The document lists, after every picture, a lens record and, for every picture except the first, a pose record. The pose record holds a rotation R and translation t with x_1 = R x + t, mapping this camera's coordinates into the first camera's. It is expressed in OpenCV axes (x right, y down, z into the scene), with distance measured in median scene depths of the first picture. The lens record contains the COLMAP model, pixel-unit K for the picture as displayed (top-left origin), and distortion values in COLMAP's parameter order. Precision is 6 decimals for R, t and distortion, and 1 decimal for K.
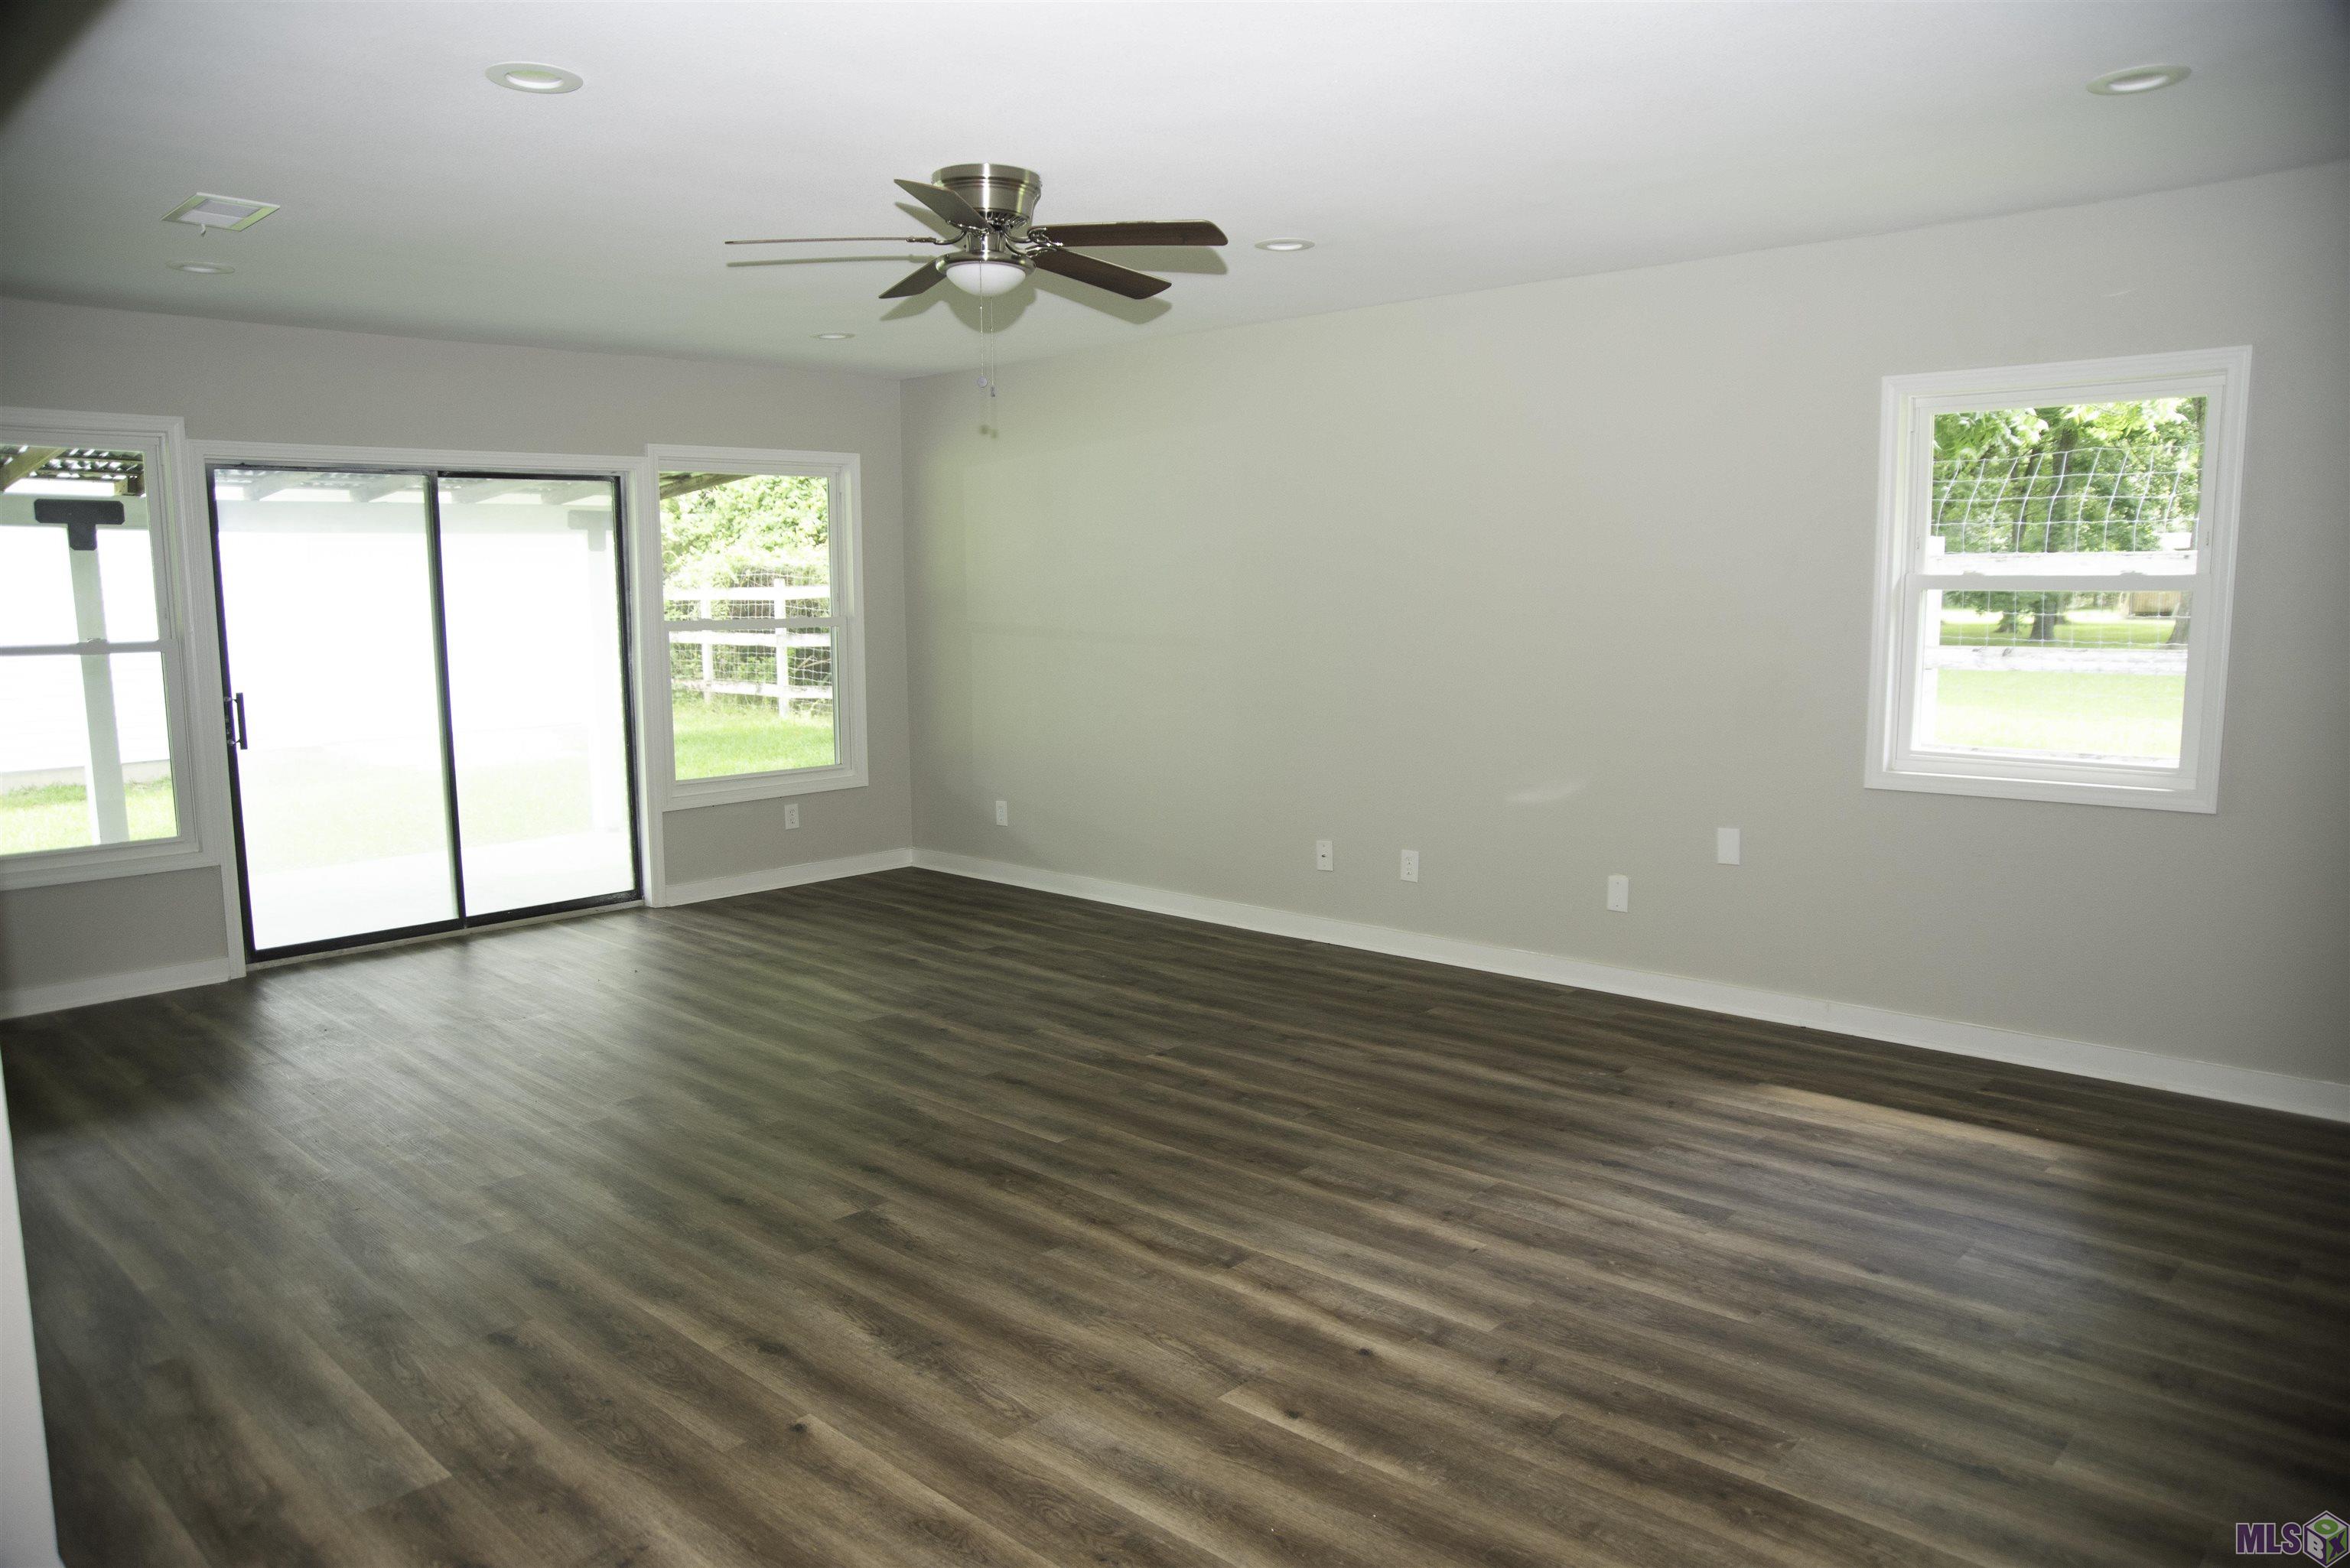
lens RADIAL K [[1599.4, 0, 1176.0], [0, 1599.4, 802.8], [0, 0, 1]] dist [-0.143038, 0.119172]
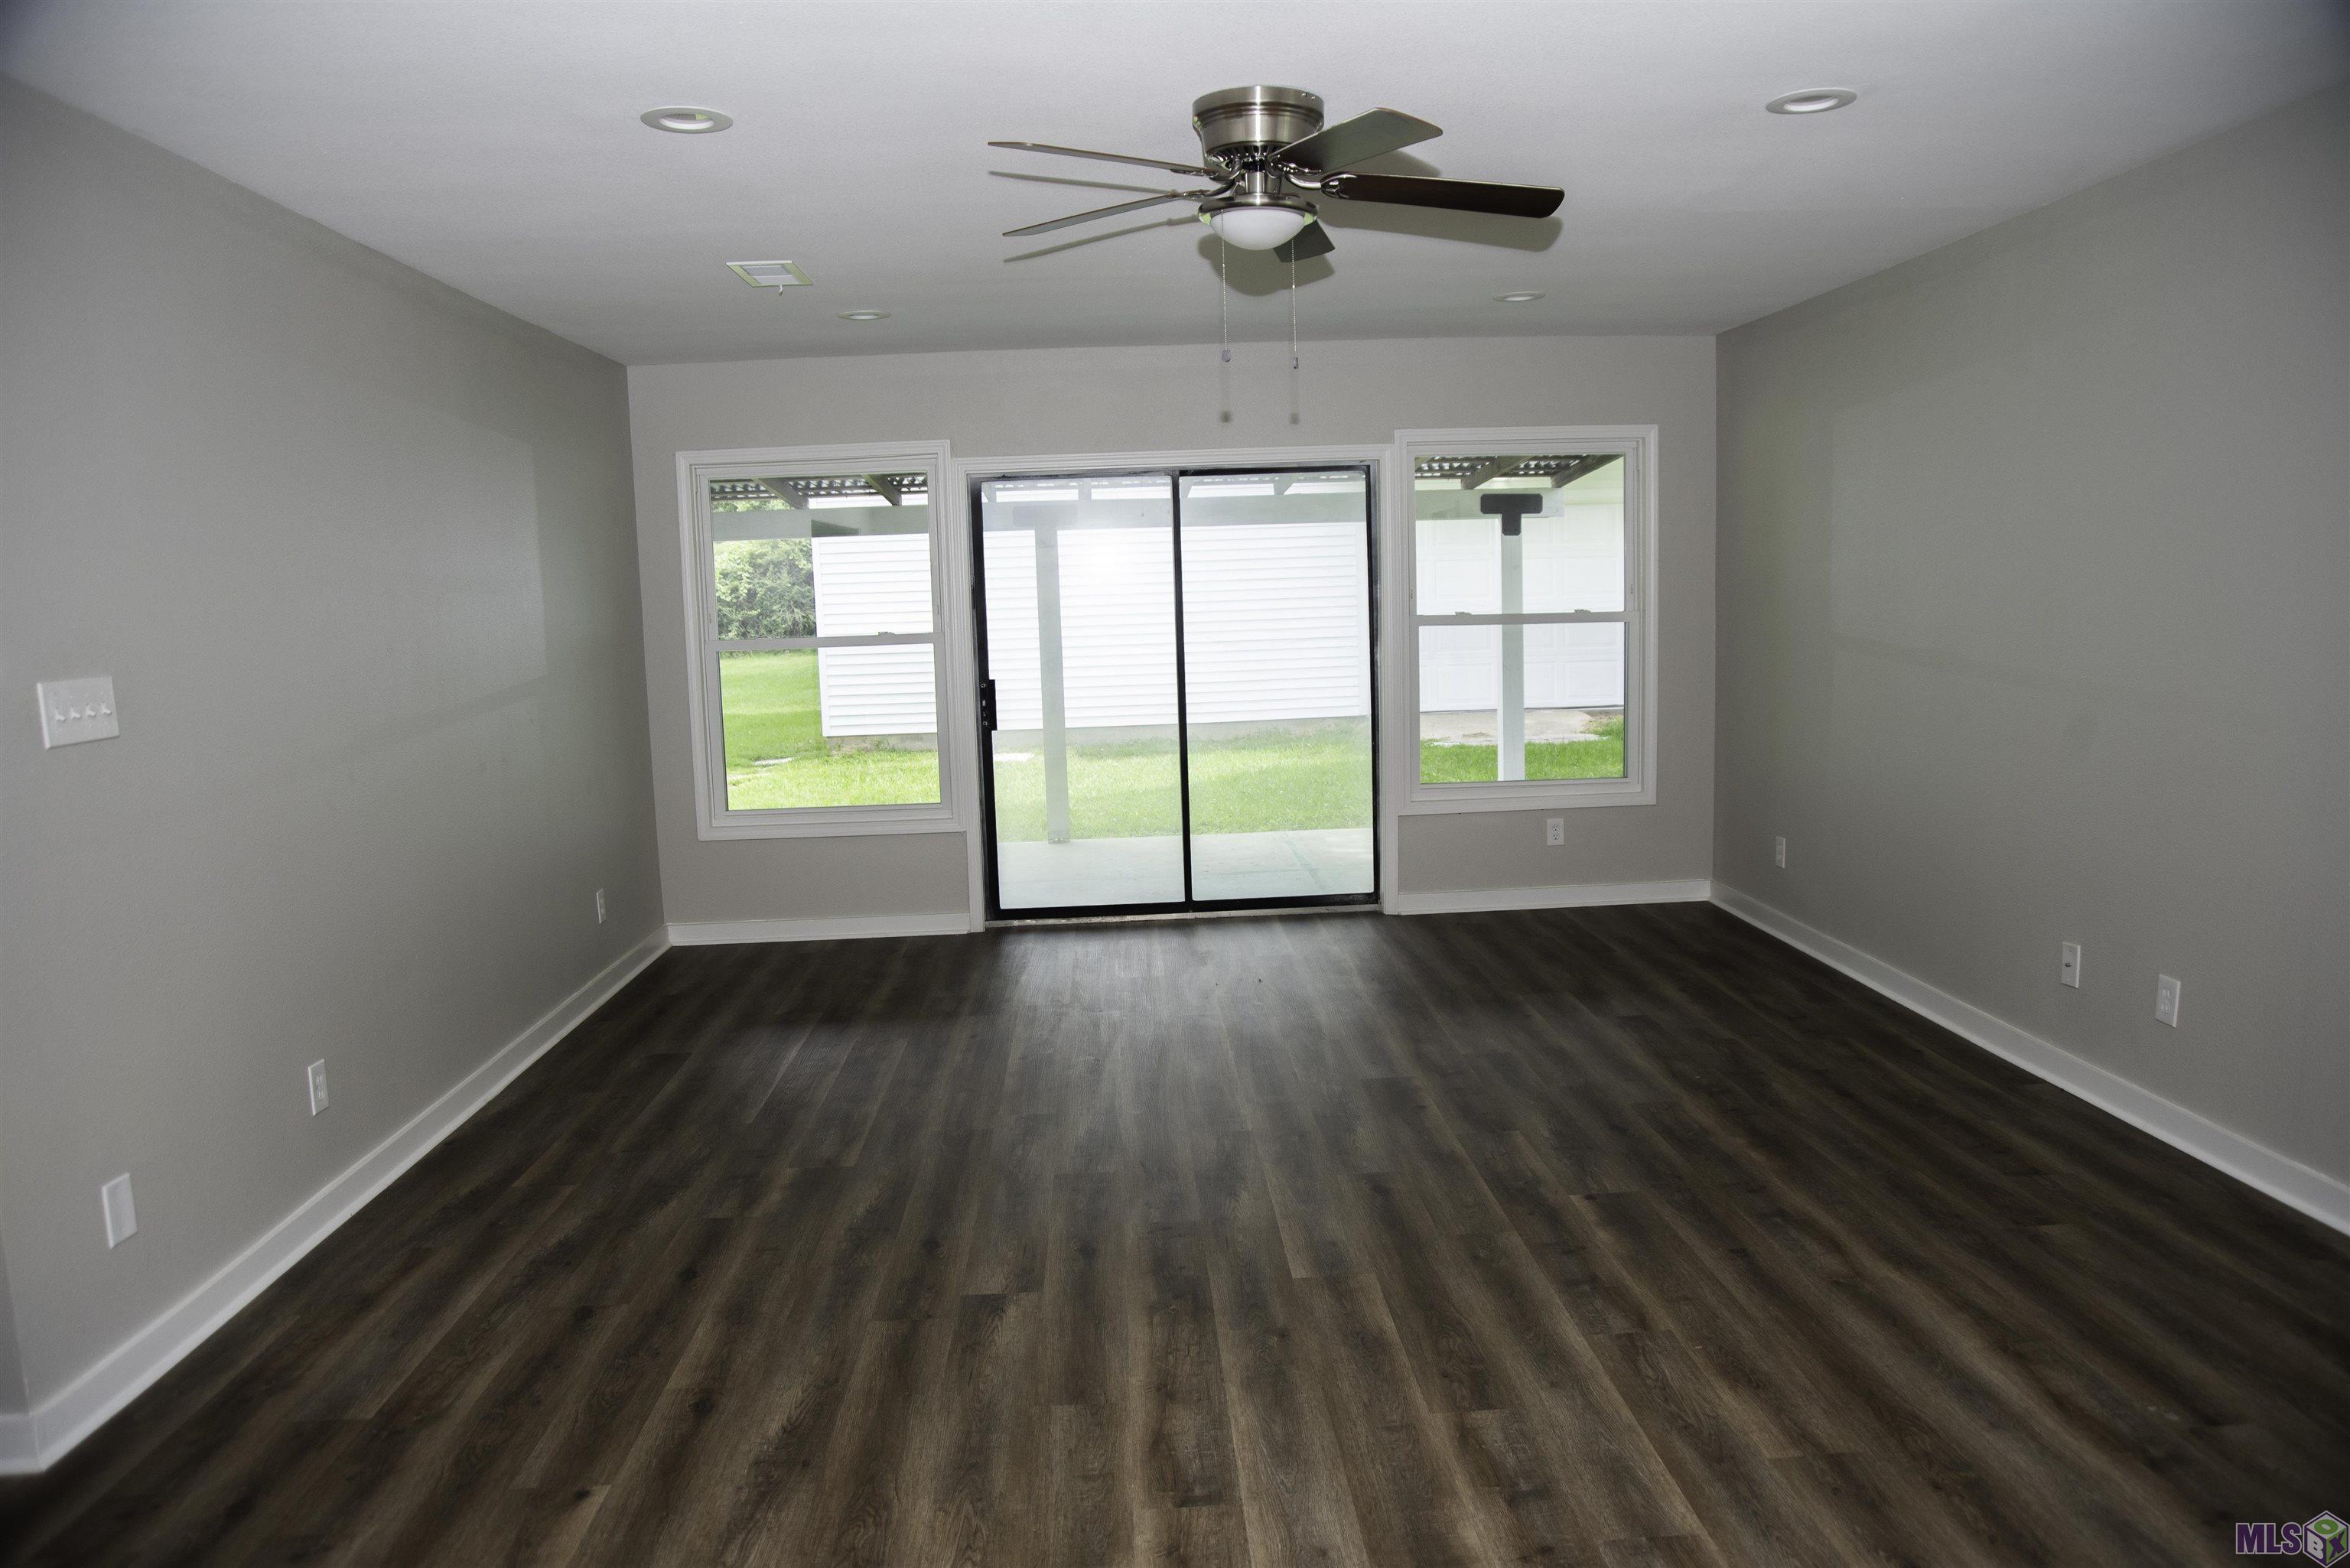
lens RADIAL K [[1599.4, 0, 1176.0], [0, 1599.4, 802.8], [0, 0, 1]] dist [-0.143038, 0.119172]
pose [[0.720258, 0.084016, -0.688600, 0.377865], [-0.072255, 0.996326, 0.045985, -0.057282], [0.689933, 0.016634, 0.723682, 0.323848]]
